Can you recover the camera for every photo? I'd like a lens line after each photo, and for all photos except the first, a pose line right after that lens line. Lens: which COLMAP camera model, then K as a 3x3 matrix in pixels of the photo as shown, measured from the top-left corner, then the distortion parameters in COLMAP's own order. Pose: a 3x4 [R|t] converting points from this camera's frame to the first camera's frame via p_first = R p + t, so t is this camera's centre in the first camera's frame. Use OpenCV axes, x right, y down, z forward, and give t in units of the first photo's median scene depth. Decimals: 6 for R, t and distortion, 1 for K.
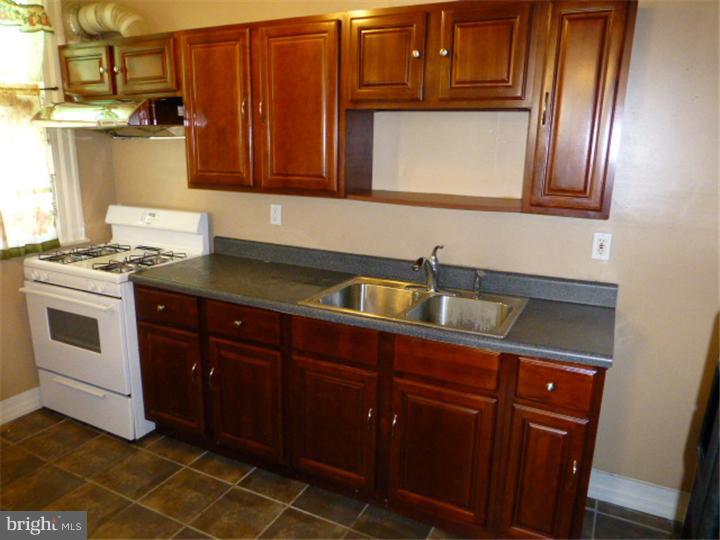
lens RADIAL K [[527.5, 0, 360.6], [0, 527.5, 273.7], [0, 0, 1]] dist [-0.023353, 0.002901]
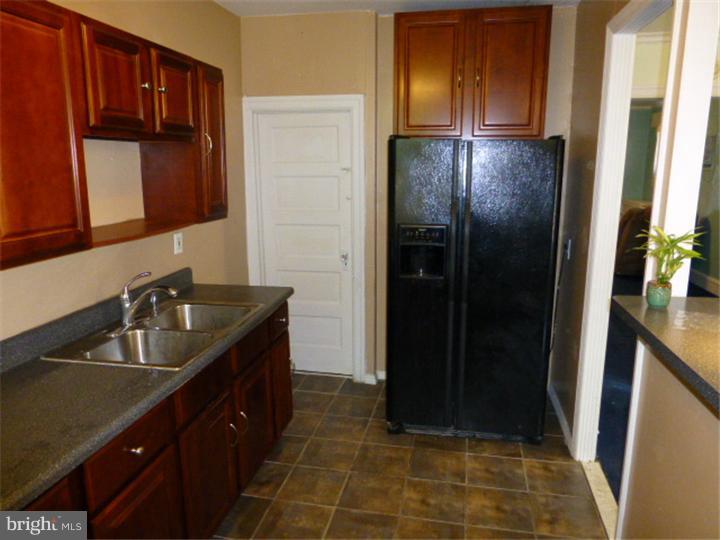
lens RADIAL K [[528.5, 0, 360.0], [0, 528.5, 270.0], [0, 0, 1]] dist [-0.023368, -0.002063]
pose [[-0.273793, -0.215573, 0.937318, -0.786189], [0.218678, 0.935081, 0.278935, -0.217925], [-0.936599, 0.281341, -0.208878, 0.722729]]
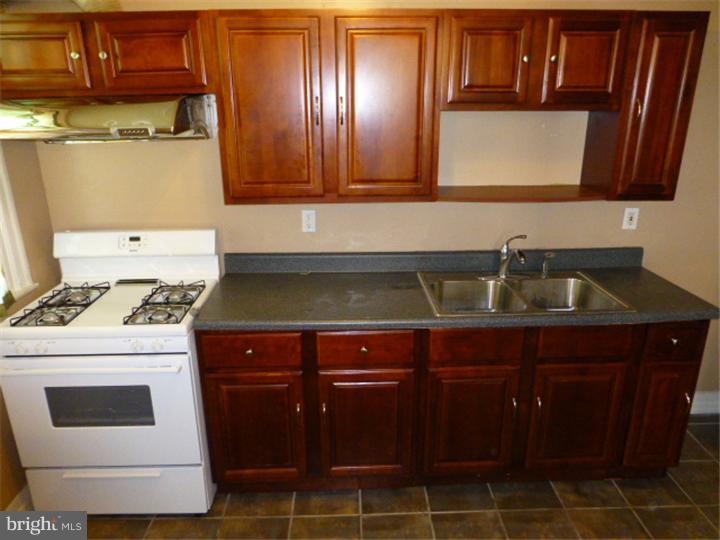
lens RADIAL K [[527.5, 0, 360.6], [0, 527.5, 273.7], [0, 0, 1]] dist [-0.023353, 0.002901]
pose [[0.878822, -0.174232, 0.444202, -0.550397], [0.136430, 0.983837, 0.115979, -0.127647], [-0.457229, -0.041322, 0.888388, 0.164398]]
